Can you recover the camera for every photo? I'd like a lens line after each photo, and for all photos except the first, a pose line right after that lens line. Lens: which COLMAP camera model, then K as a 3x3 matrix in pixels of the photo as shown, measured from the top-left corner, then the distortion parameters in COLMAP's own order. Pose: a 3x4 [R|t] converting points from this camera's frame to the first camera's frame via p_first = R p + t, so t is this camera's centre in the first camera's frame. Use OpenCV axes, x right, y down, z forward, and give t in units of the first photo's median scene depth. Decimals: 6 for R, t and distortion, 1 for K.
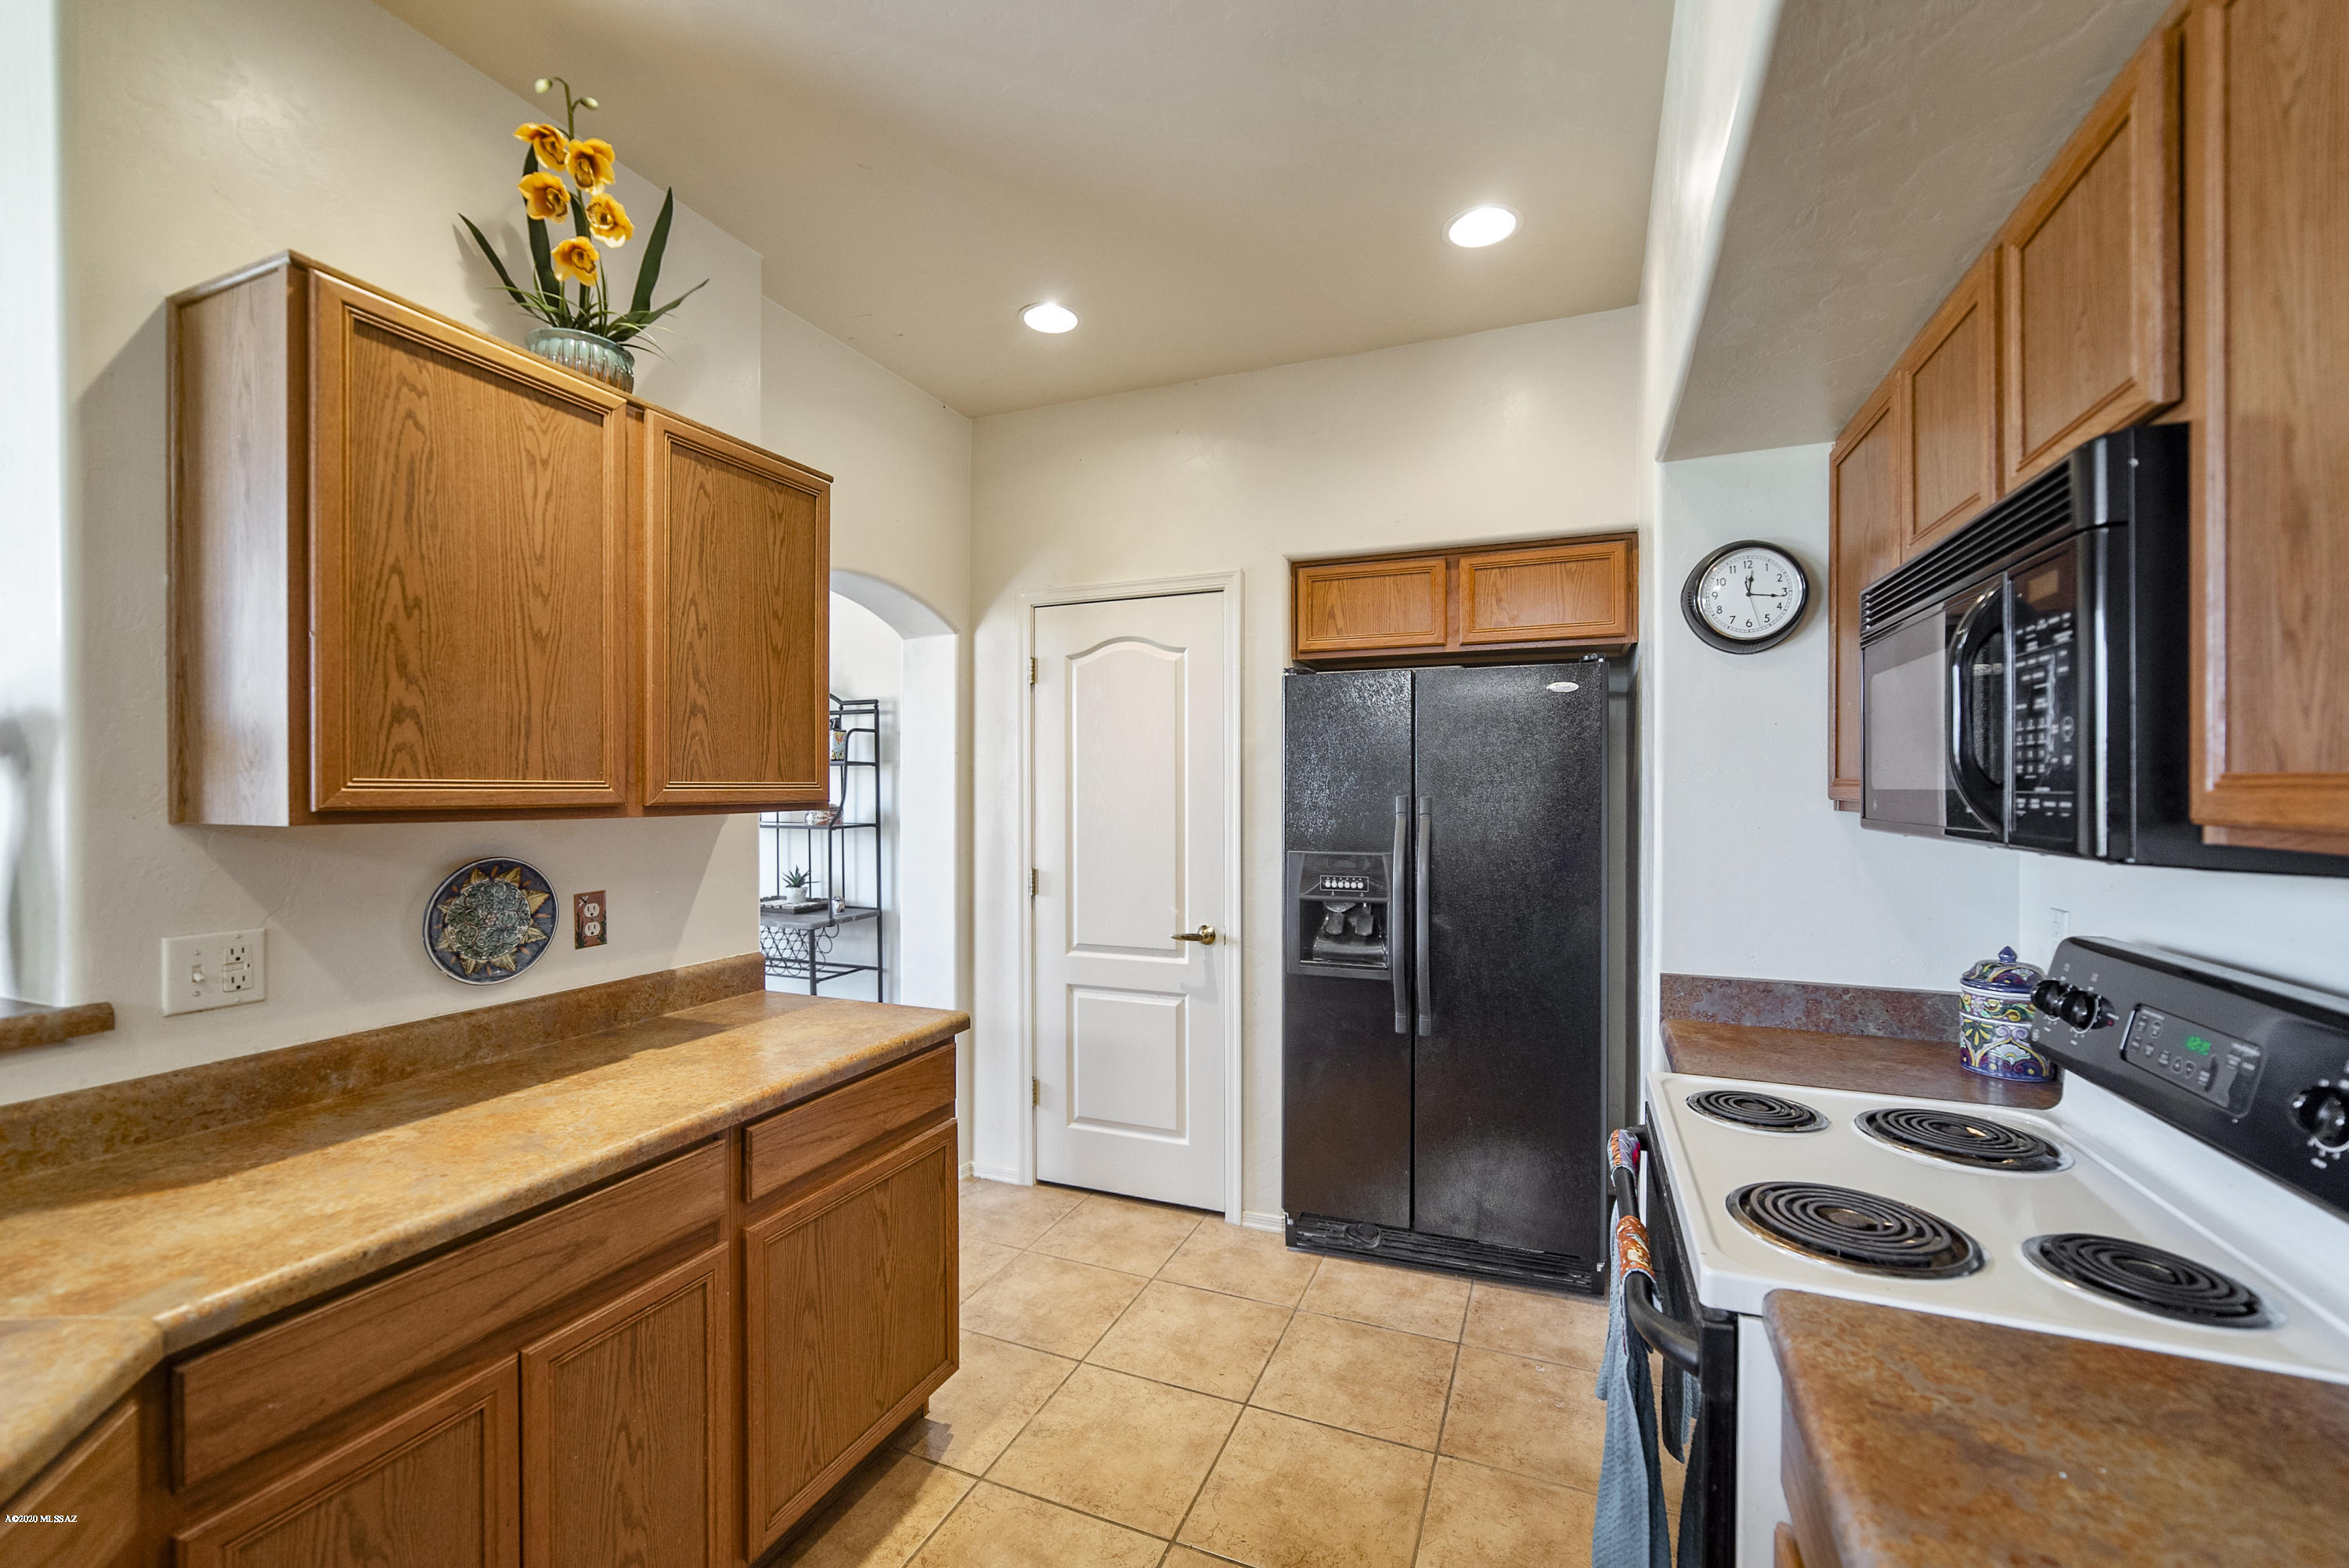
lens RADIAL K [[956.8, 0, 1174.5], [0, 956.8, 784.0], [0, 0, 1]] dist [-0.000356, 0.000154]
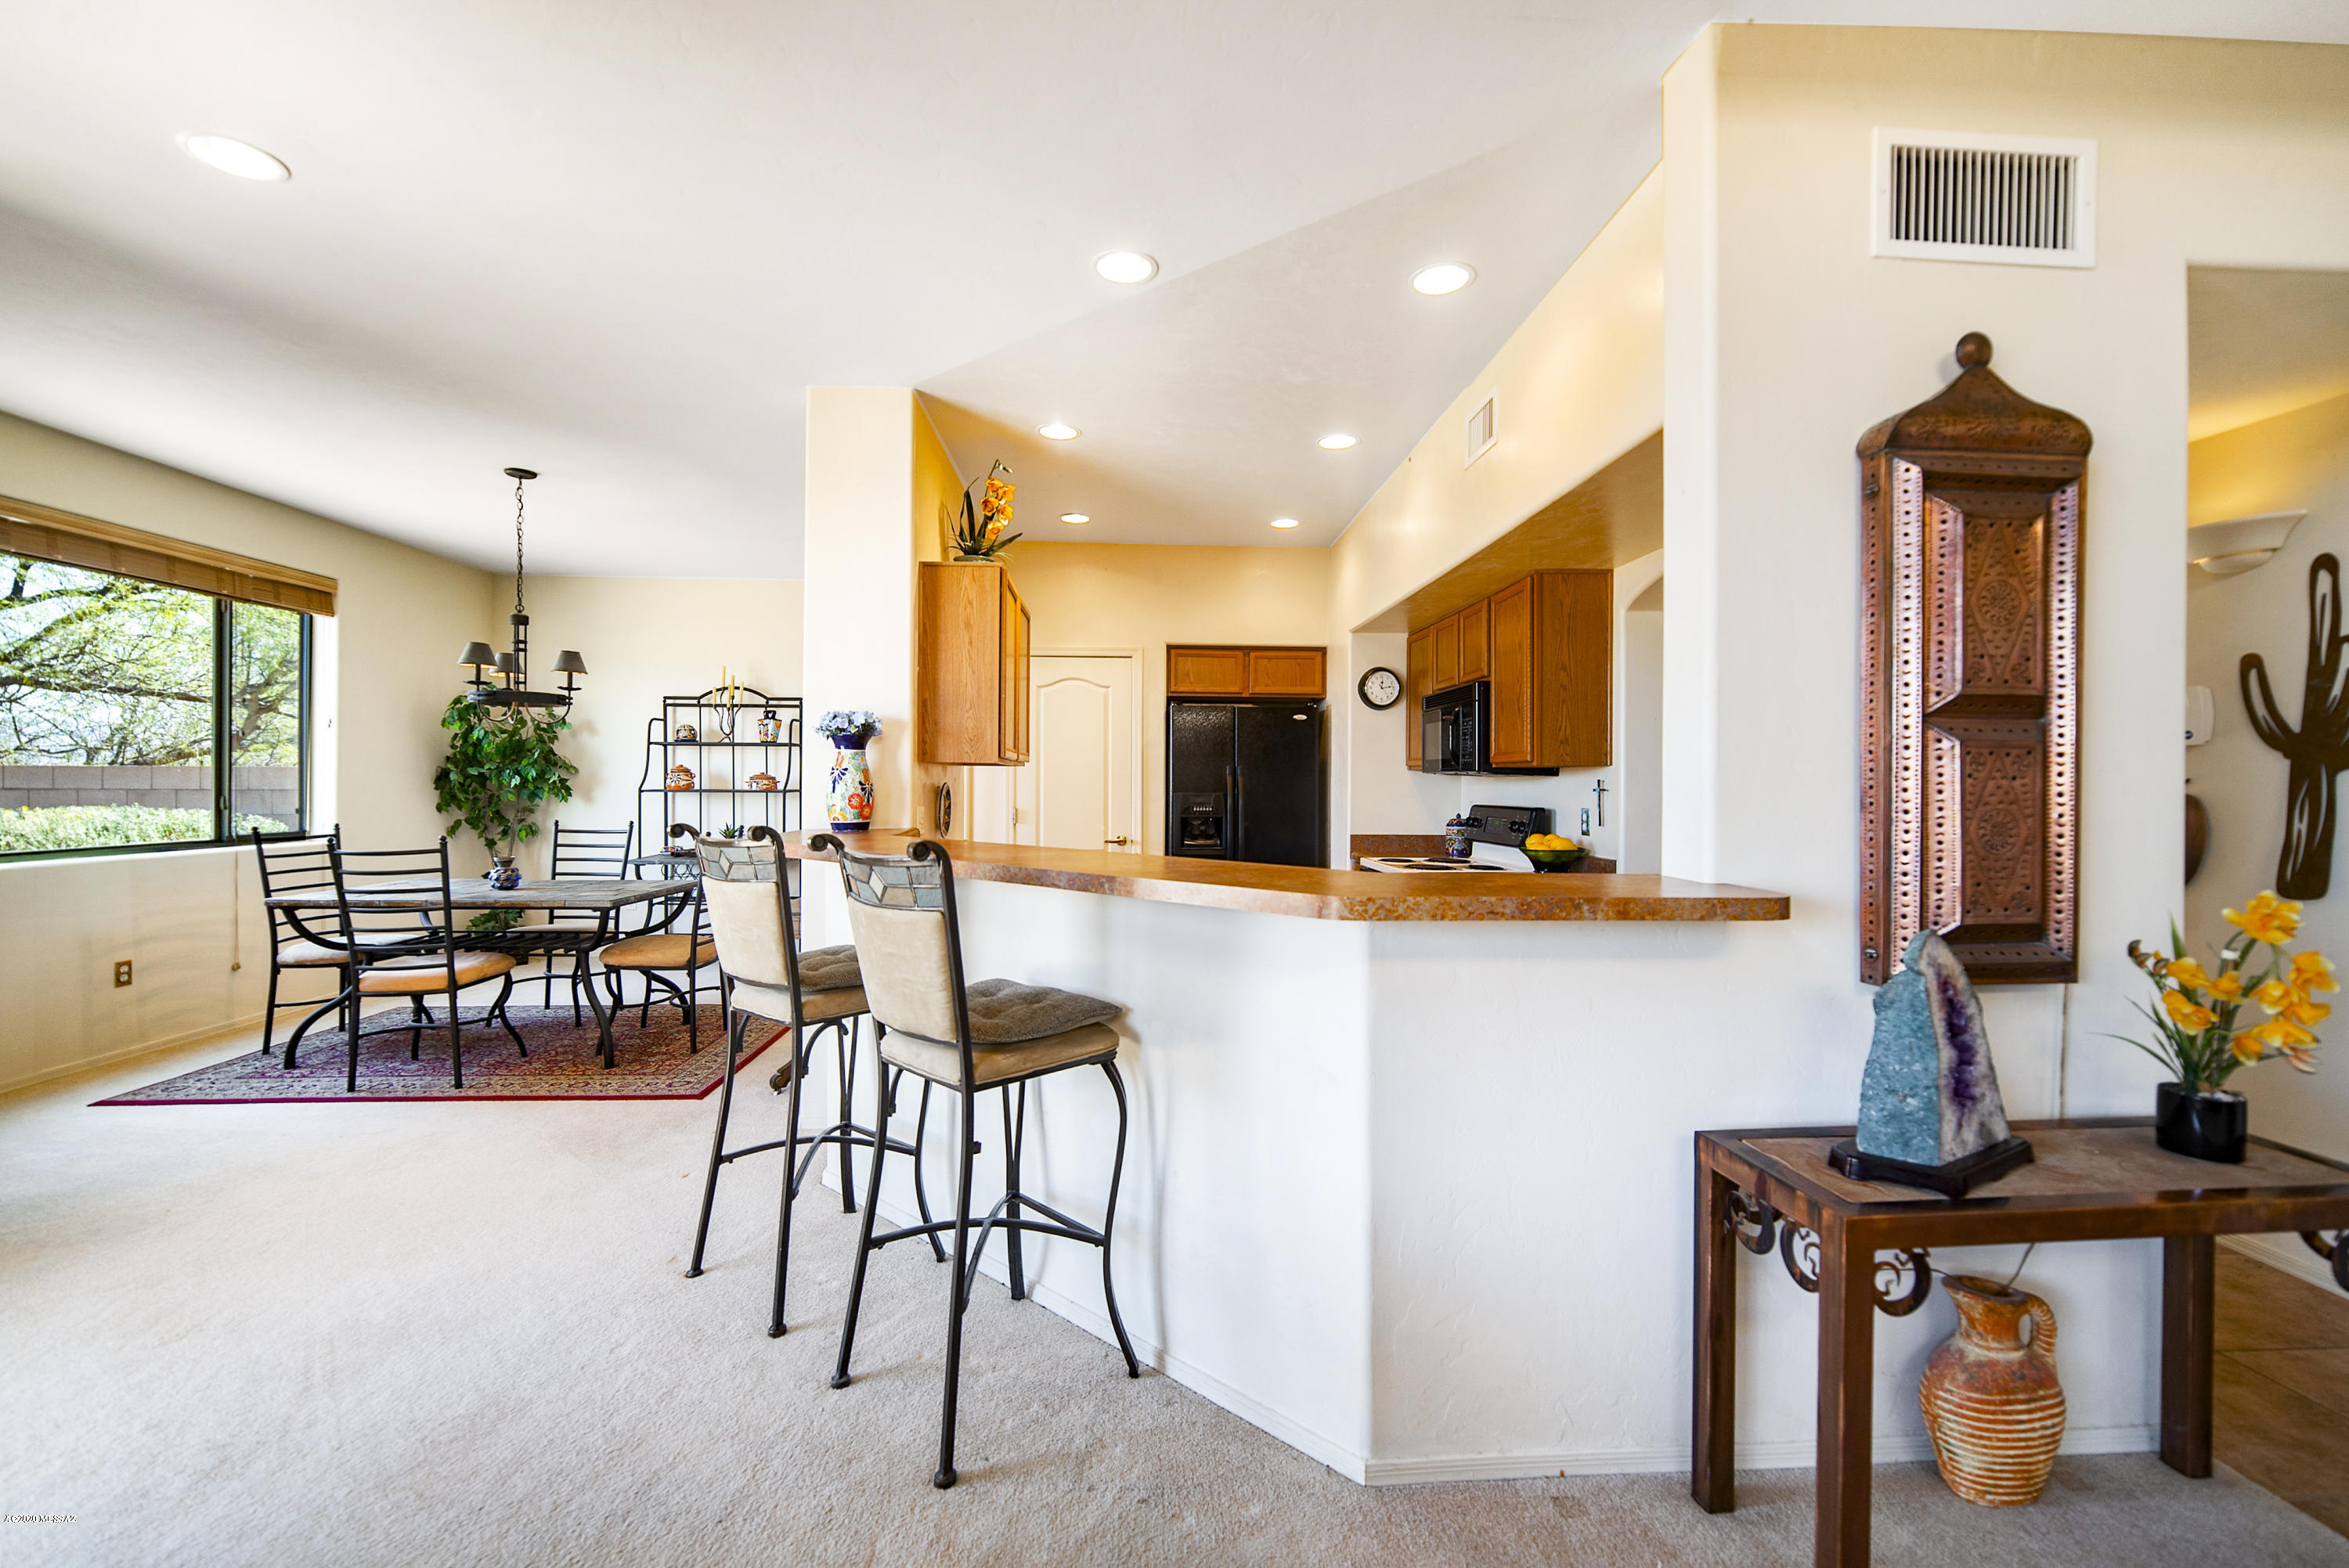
lens RADIAL K [[956.8, 0, 1174.5], [0, 956.8, 784.0], [0, 0, 1]] dist [-0.000356, 0.000154]
pose [[0.906365, 0.006880, 0.422440, -0.930888], [-0.009495, 0.999947, 0.004086, 0.054154], [-0.422390, -0.007714, 0.906382, -1.039794]]
